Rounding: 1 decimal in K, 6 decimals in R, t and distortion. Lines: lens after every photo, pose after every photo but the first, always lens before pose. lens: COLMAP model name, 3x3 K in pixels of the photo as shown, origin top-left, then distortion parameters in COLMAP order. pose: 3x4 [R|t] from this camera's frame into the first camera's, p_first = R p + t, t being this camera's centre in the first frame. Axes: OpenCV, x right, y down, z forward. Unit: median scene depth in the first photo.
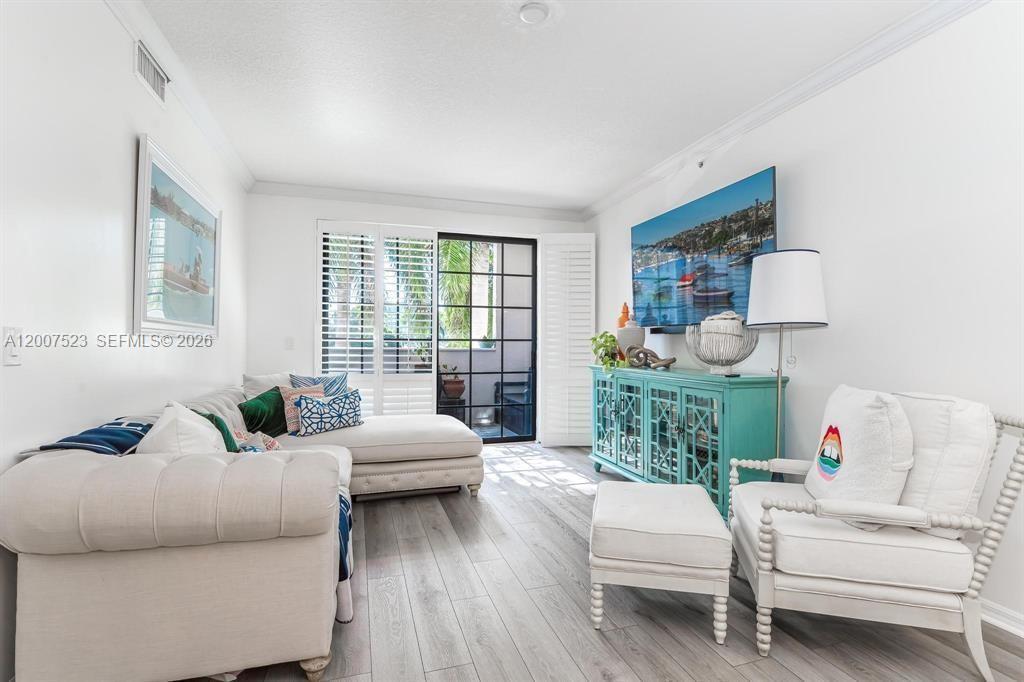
lens RADIAL K [[496.1, 0, 512.2], [0, 496.1, 341.2], [0, 0, 1]] dist [-0.001683, -0.000238]
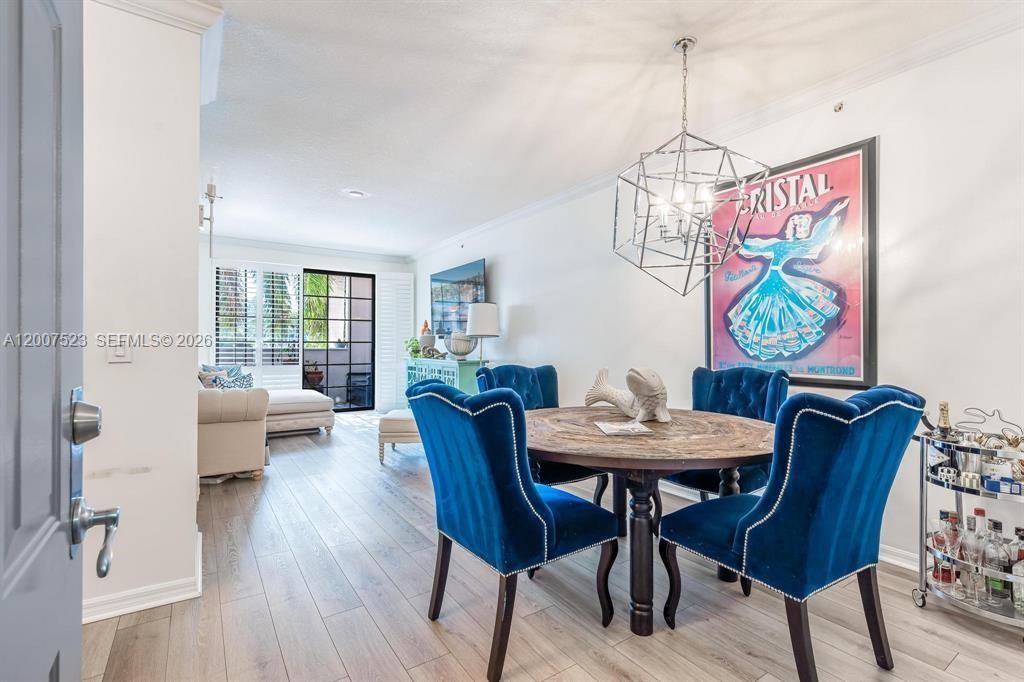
lens RADIAL K [[469.5, 0, 517.5], [0, 469.5, 341.0], [0, 0, 1]] dist [0.003326, 0.000201]
pose [[0.957022, 0.000426, 0.290014, 0.053387], [0.000274, 0.999997, -0.002373, -0.002544], [-0.290014, 0.002350, 0.957020, -0.509567]]
